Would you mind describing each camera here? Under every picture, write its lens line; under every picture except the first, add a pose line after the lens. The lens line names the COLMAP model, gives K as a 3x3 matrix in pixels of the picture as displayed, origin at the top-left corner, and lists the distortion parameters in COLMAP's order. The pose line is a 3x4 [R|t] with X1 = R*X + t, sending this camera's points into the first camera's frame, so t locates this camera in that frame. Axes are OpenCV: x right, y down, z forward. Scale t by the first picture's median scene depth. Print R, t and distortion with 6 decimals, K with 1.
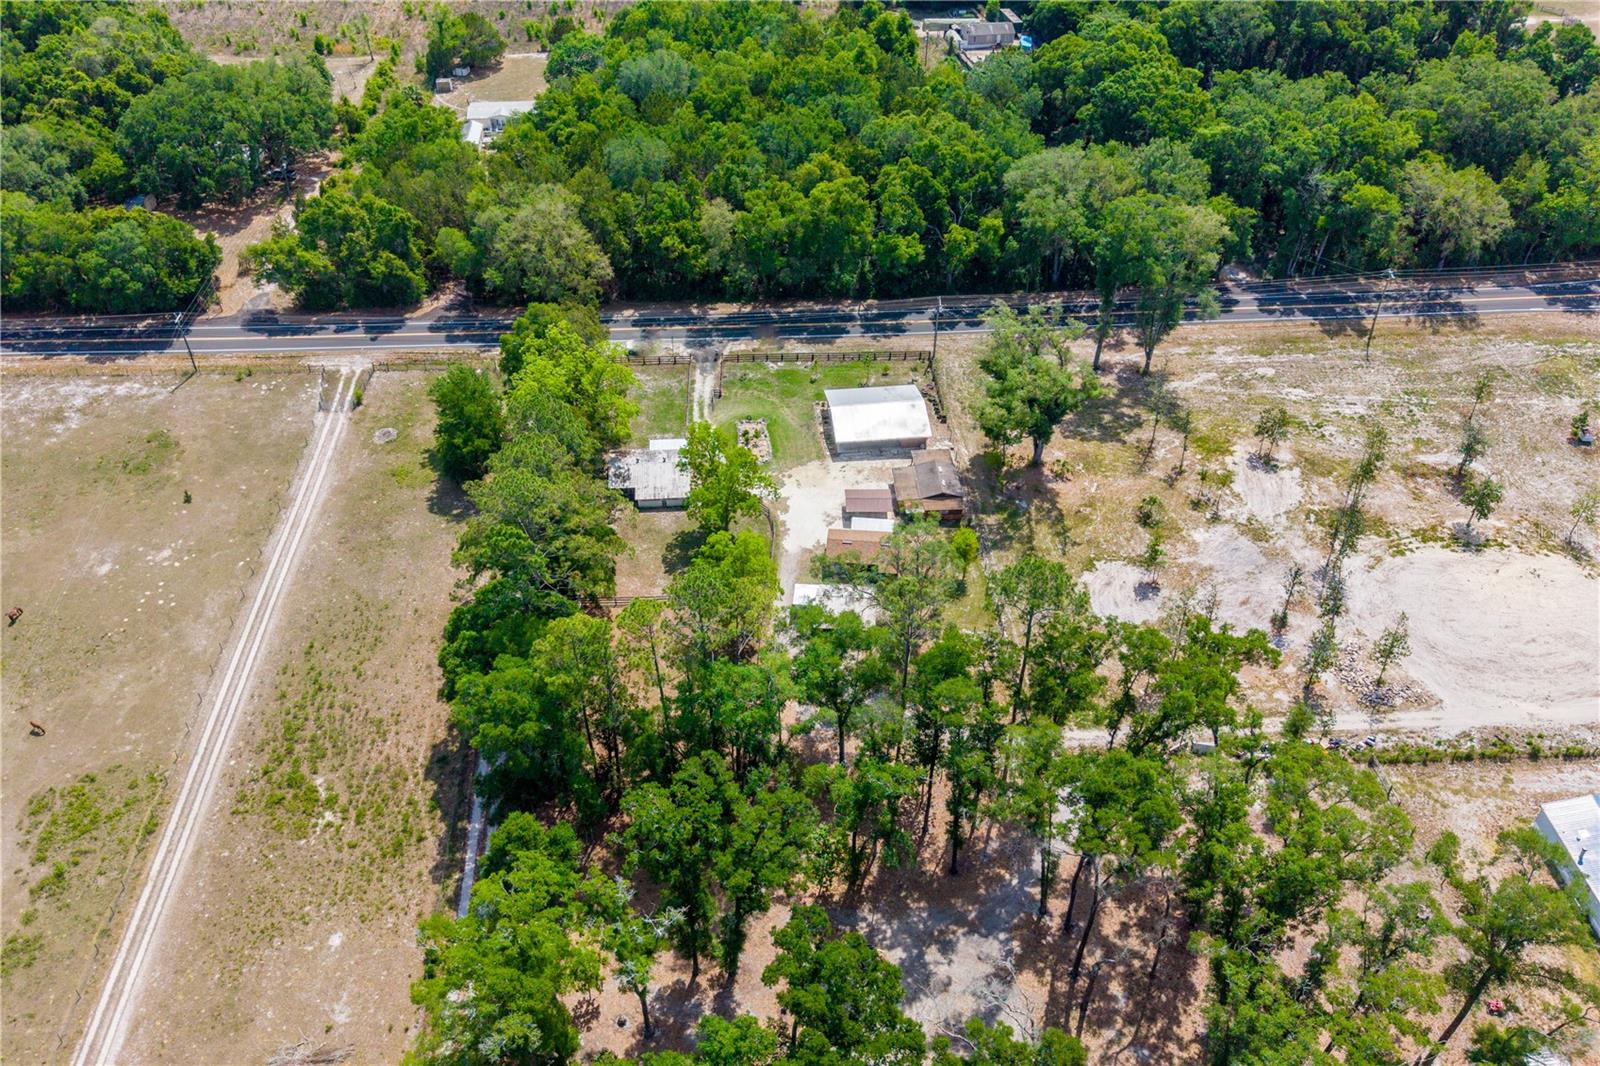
lens RADIAL K [[1251.1, 0, 734.0], [0, 1251.1, 576.1], [0, 0, 1]] dist [0.029098, -0.026362]
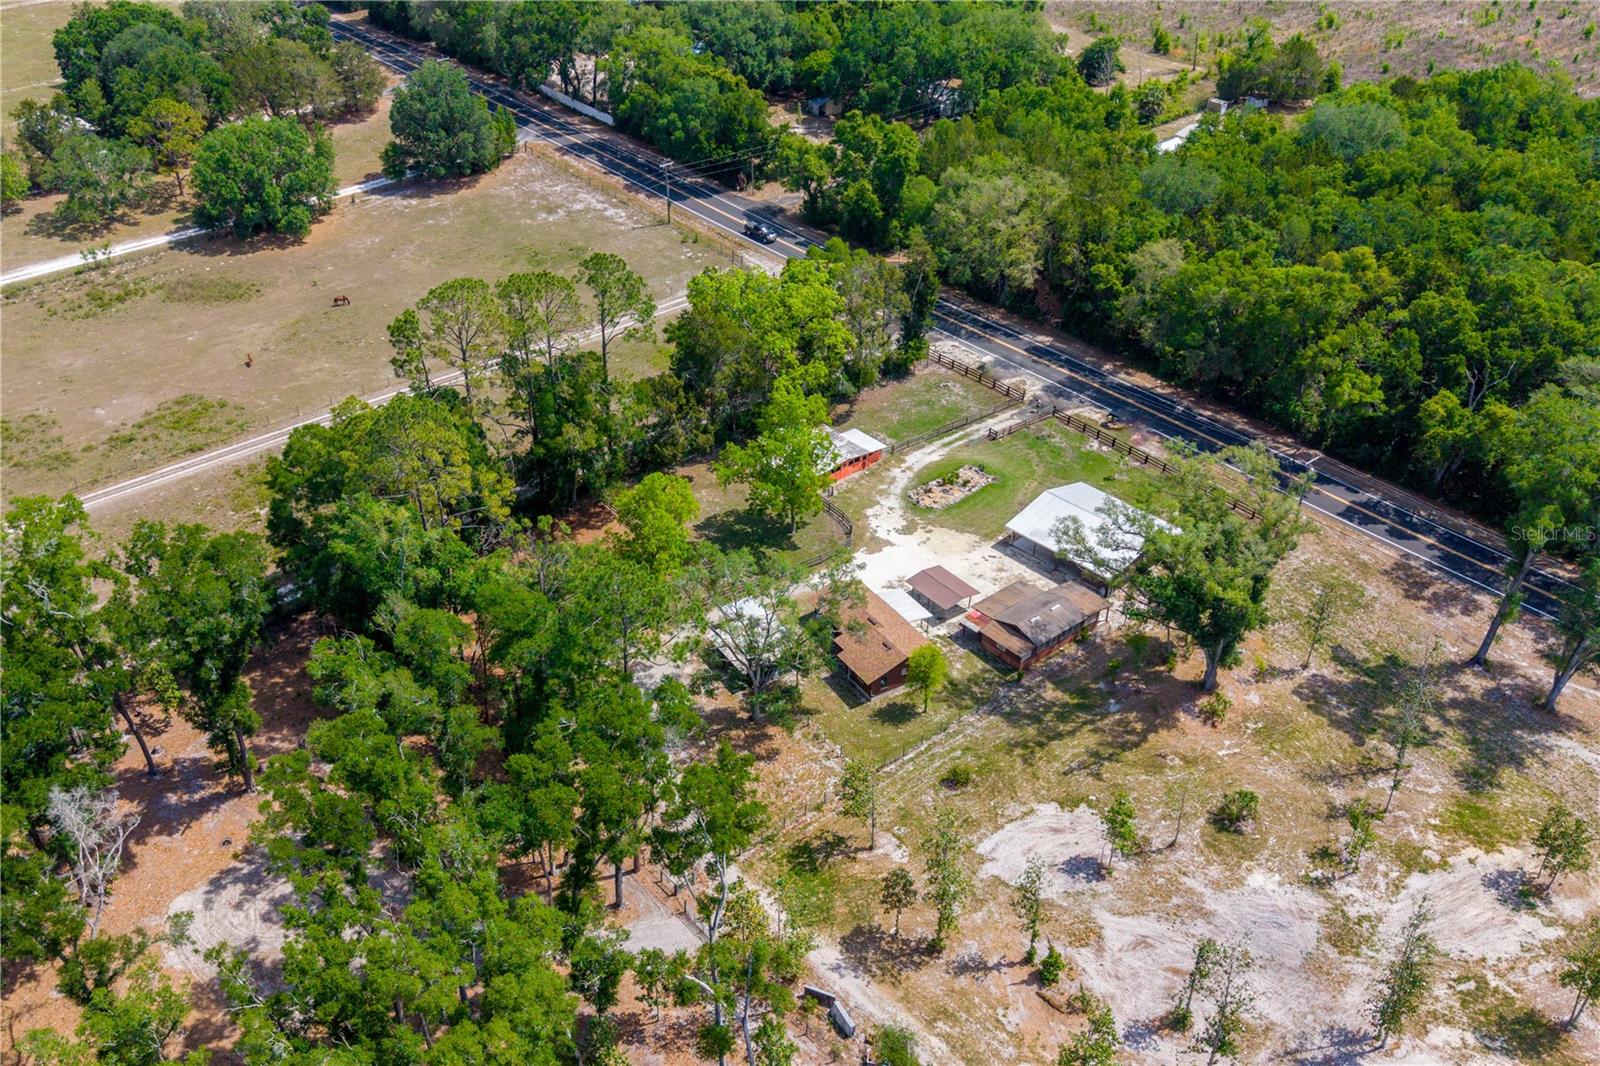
lens RADIAL K [[1382.1, 0, 716.3], [0, 1382.1, 614.2], [0, 0, 1]] dist [0.018732, -0.011799]
pose [[0.593000, 0.494248, -0.635665, 0.525472], [-0.537773, 0.830668, 0.144190, -0.086055], [0.599292, 0.256339, 0.758379, 0.256411]]
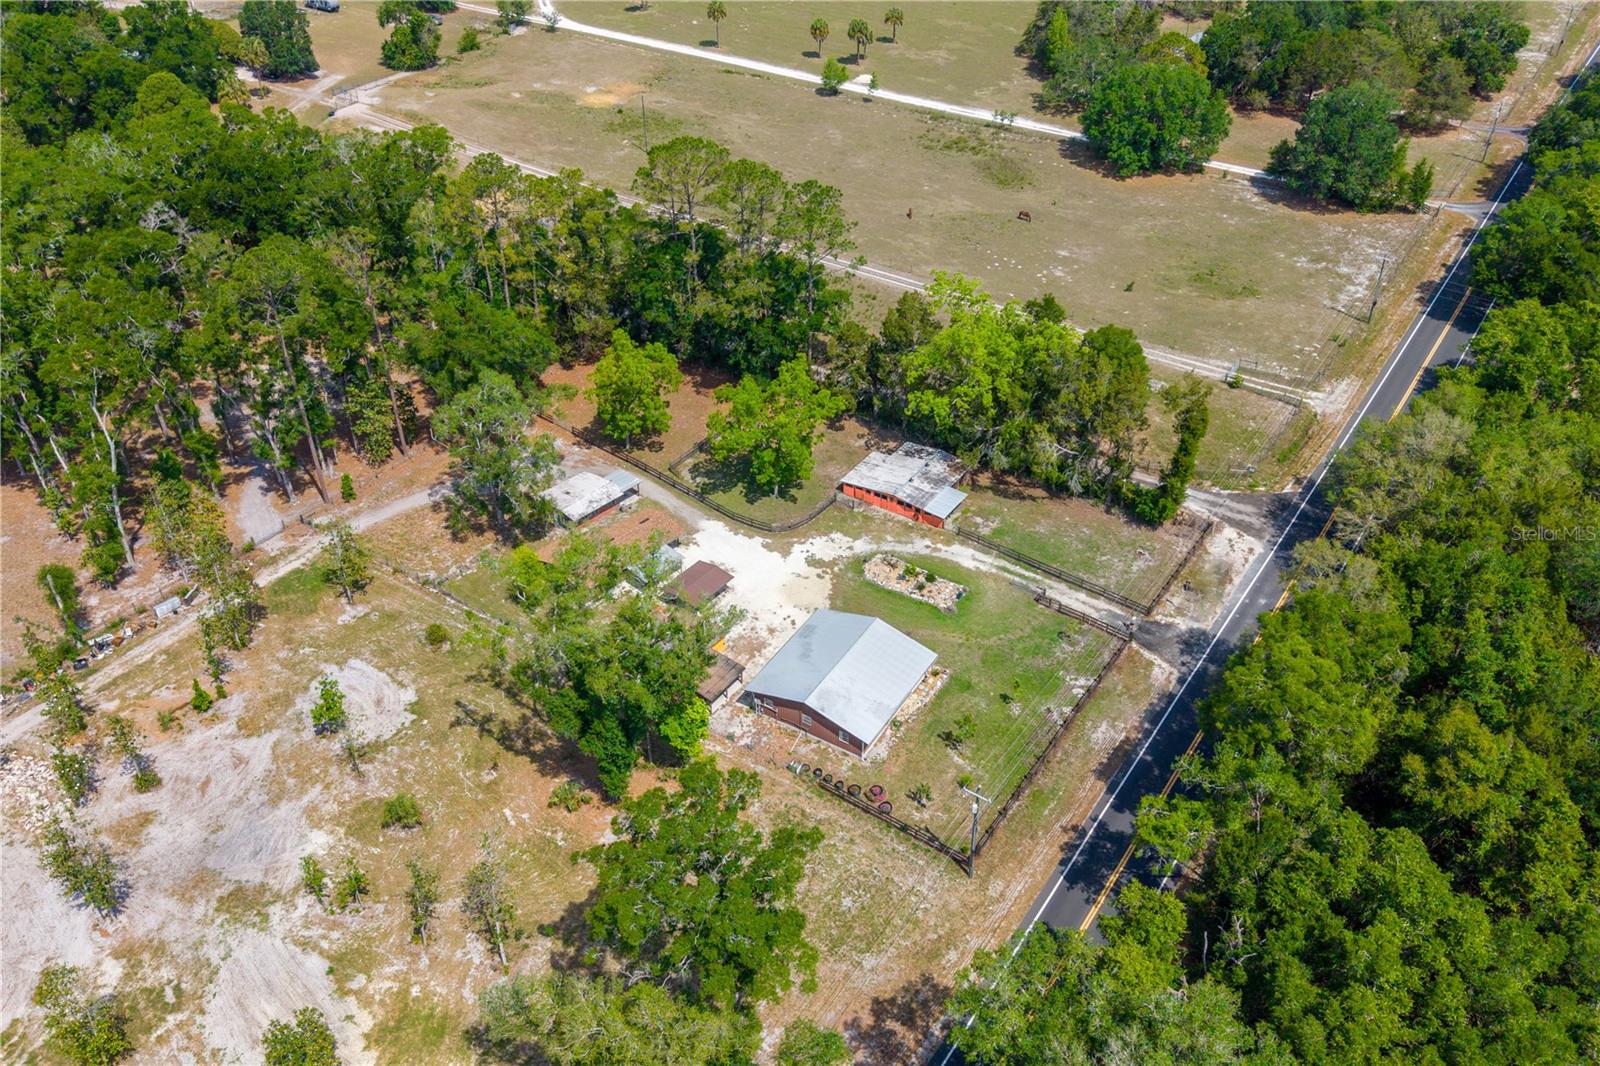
lens RADIAL K [[1285.5, 0, 783.6], [0, 1285.5, 537.1], [0, 0, 1]] dist [0.033843, -0.035779]
pose [[-0.594219, 0.495384, -0.633640, 0.513735], [-0.532171, 0.348550, 0.771561, -0.645748], [0.603074, 0.795681, 0.056514, 0.887067]]
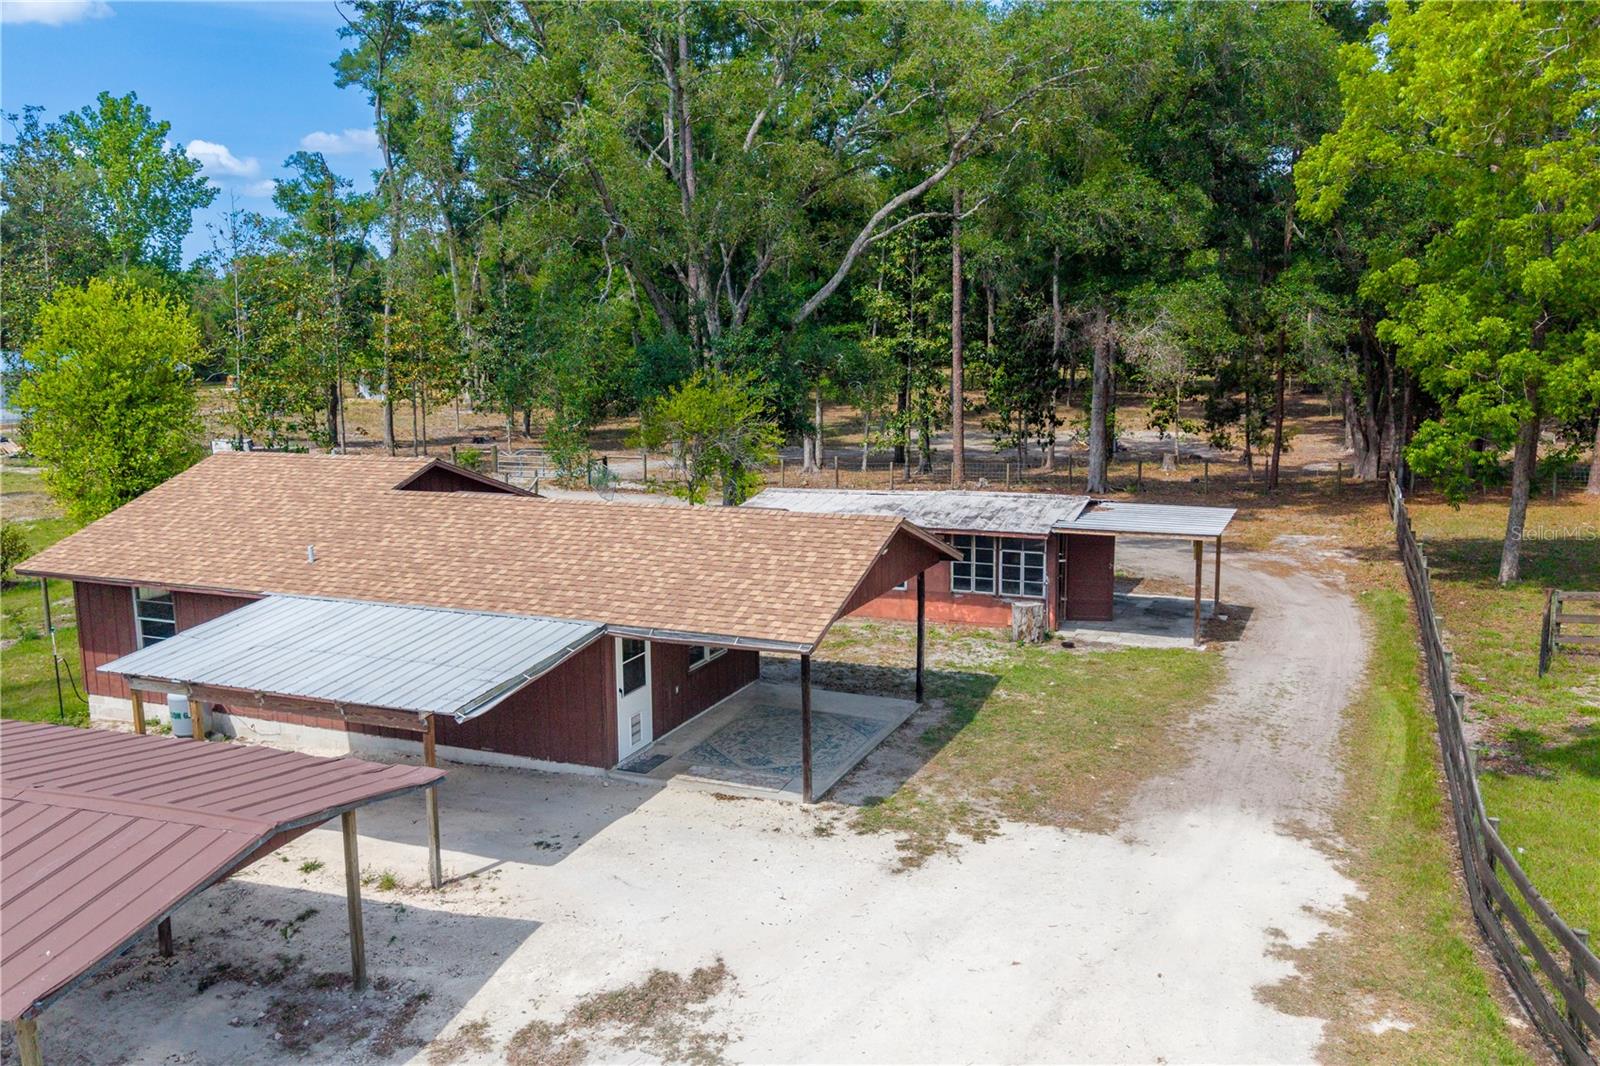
lens RADIAL K [[1285.5, 0, 783.6], [0, 1285.5, 537.1], [0, 0, 1]] dist [0.033843, -0.035779]
pose [[-0.952280, -0.013570, 0.304923, 0.043543], [0.230998, 0.620945, 0.749044, -0.101547], [-0.199505, 0.783737, -0.588179, 0.936893]]
